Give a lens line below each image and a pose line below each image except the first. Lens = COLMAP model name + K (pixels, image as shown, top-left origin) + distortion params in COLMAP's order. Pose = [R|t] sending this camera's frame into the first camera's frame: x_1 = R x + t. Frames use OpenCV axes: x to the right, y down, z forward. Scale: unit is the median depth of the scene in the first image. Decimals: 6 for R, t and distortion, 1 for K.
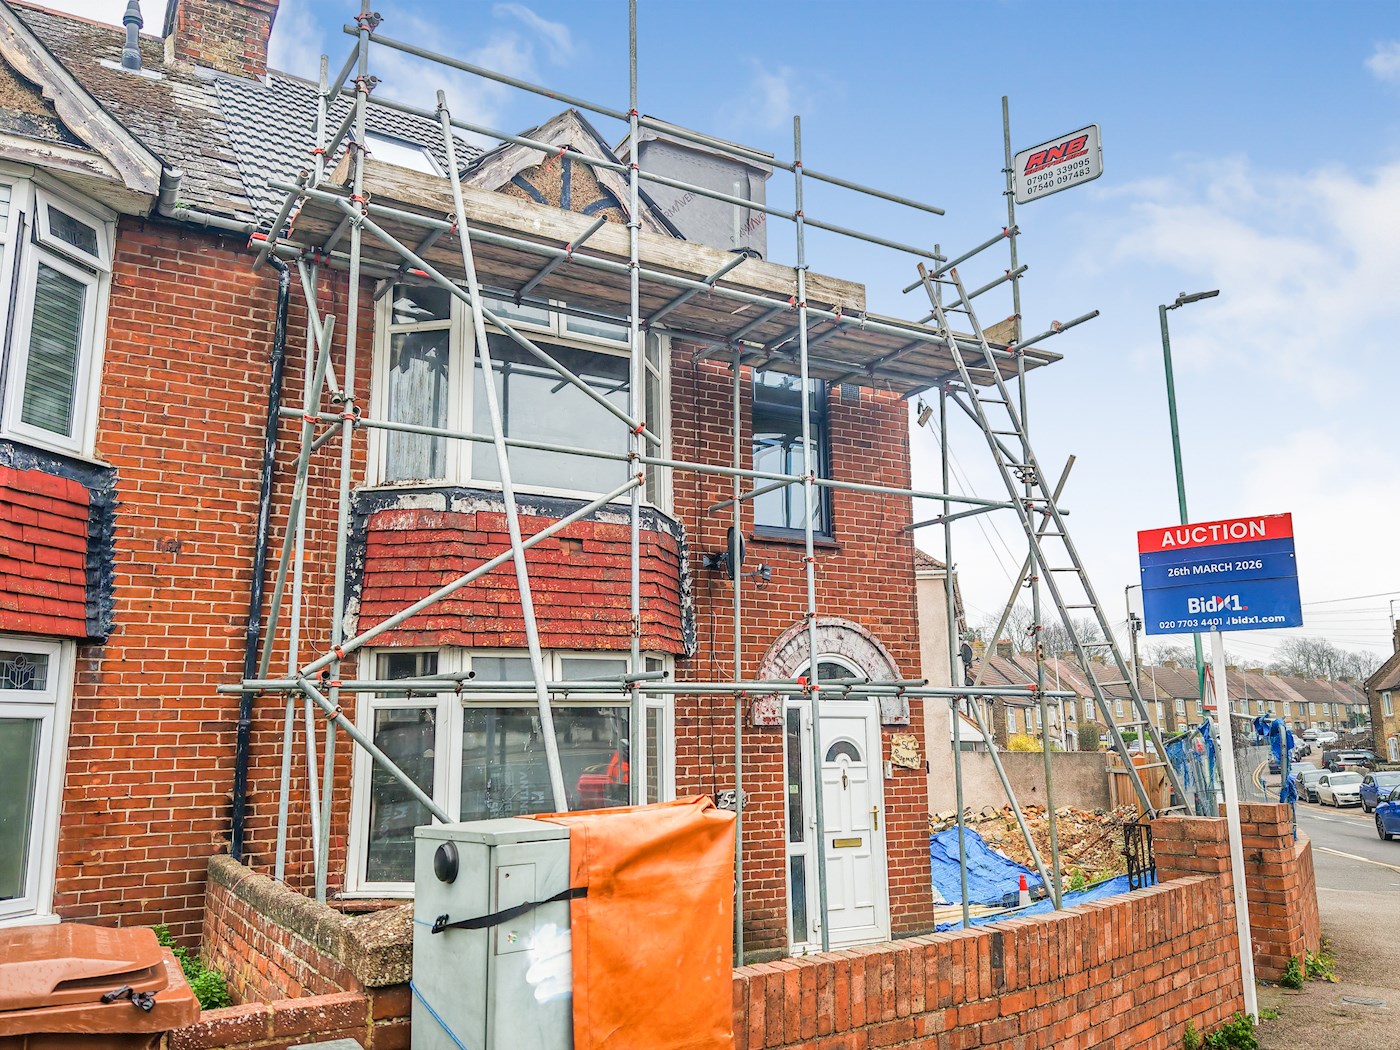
lens RADIAL K [[1109.8, 0, 702.5], [0, 1109.8, 517.9], [0, 0, 1]] dist [0.091010, -0.080477]
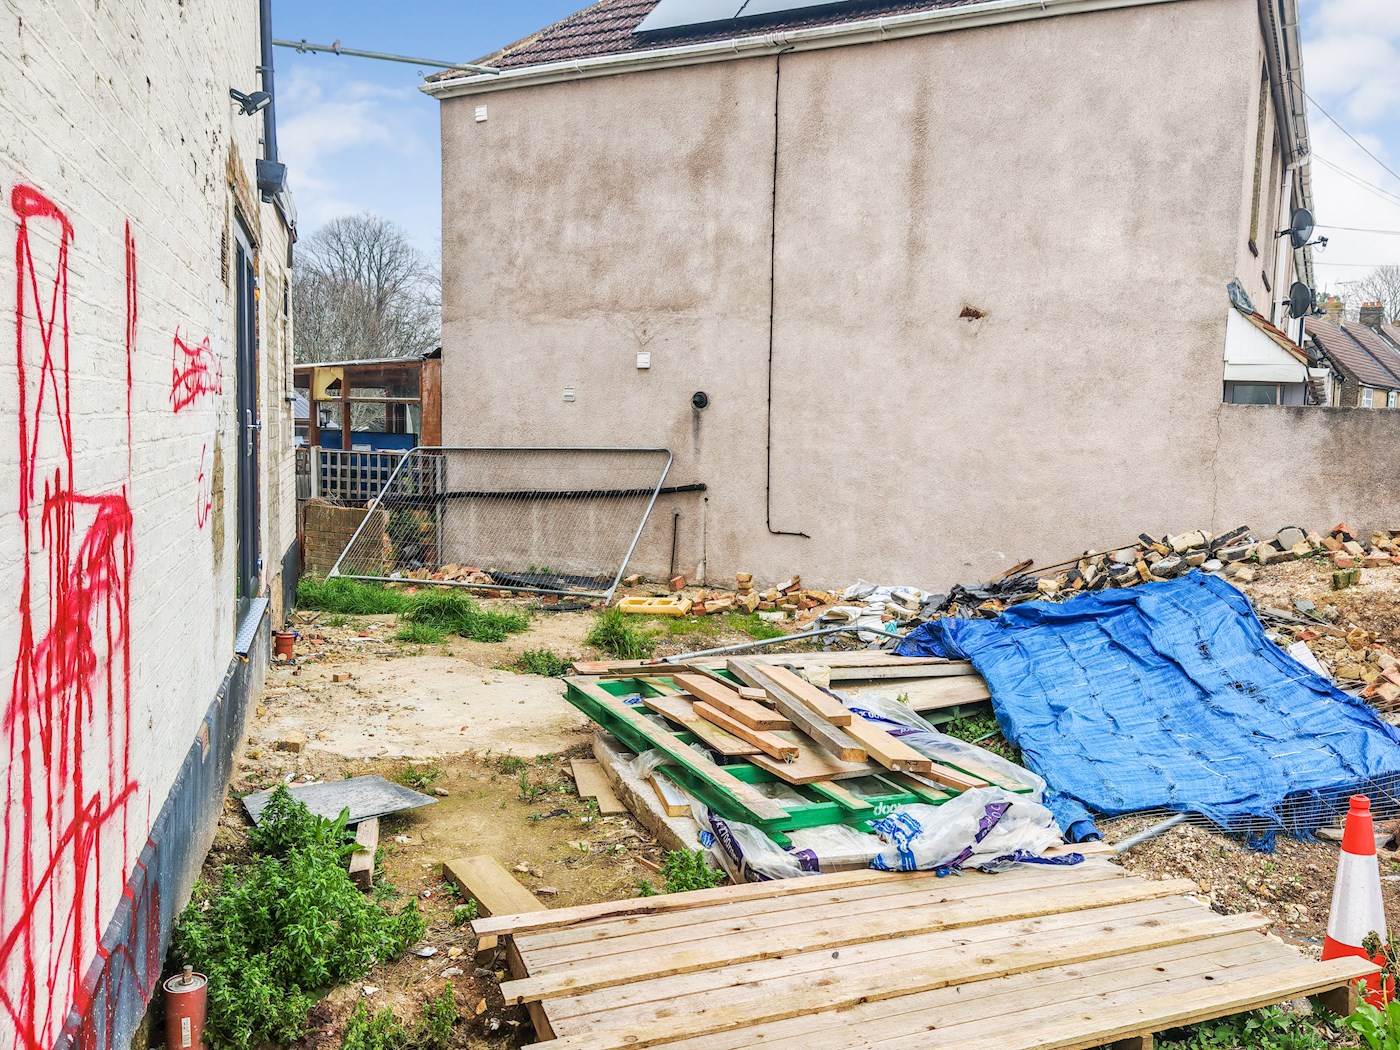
lens RADIAL K [[1110.9, 0, 696.7], [0, 1110.9, 528.1], [0, 0, 1]] dist [0.011056, 0.000919]
pose [[0.962781, 0.063857, -0.262629, 0.343206], [0.014703, 0.957877, 0.286803, 0.305409], [0.269881, -0.279990, 0.921287, 1.269343]]
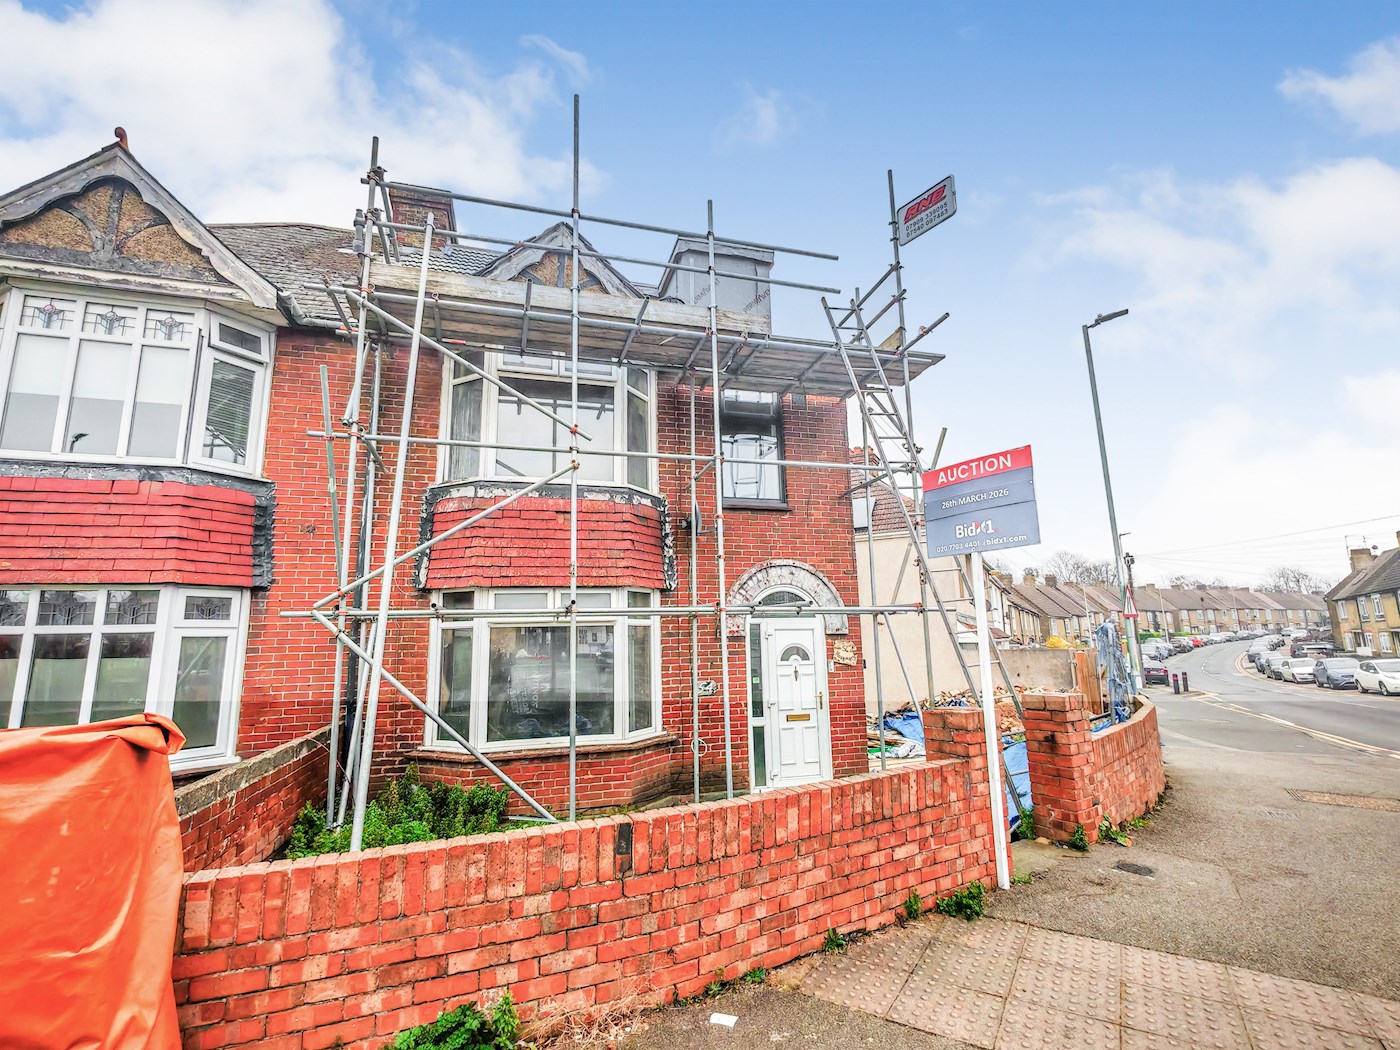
lens RADIAL K [[655.7, 0, 701.0], [0, 655.7, 527.6], [0, 0, 1]] dist [-0.002421, 0.002718]
pose [[0.969384, -0.052311, -0.239914, 0.262321], [0.057709, 0.998213, 0.015525, 0.036751], [0.238673, -0.028895, 0.970670, 0.206537]]
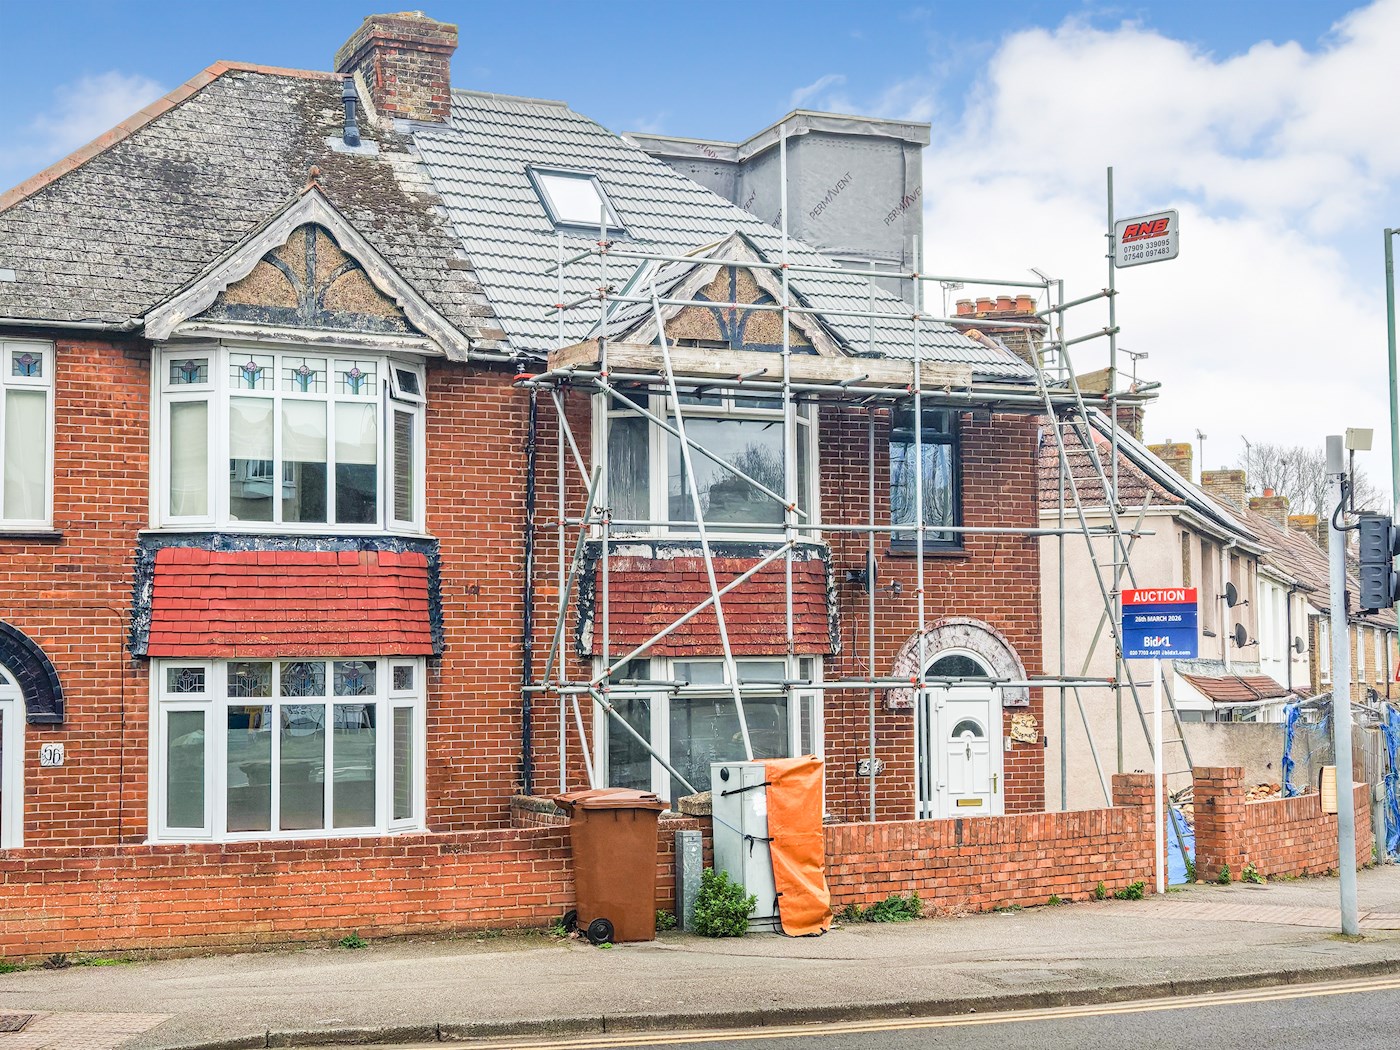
lens RADIAL K [[2238.3, 0, 710.3], [0, 2238.3, 537.5], [0, 0, 1]] dist [0.082066, 0.000000]
pose [[0.994709, -0.003937, -0.102657, 0.119679], [0.017483, 0.991176, 0.131391, -0.376704], [0.101234, -0.132491, 0.986001, -1.640366]]
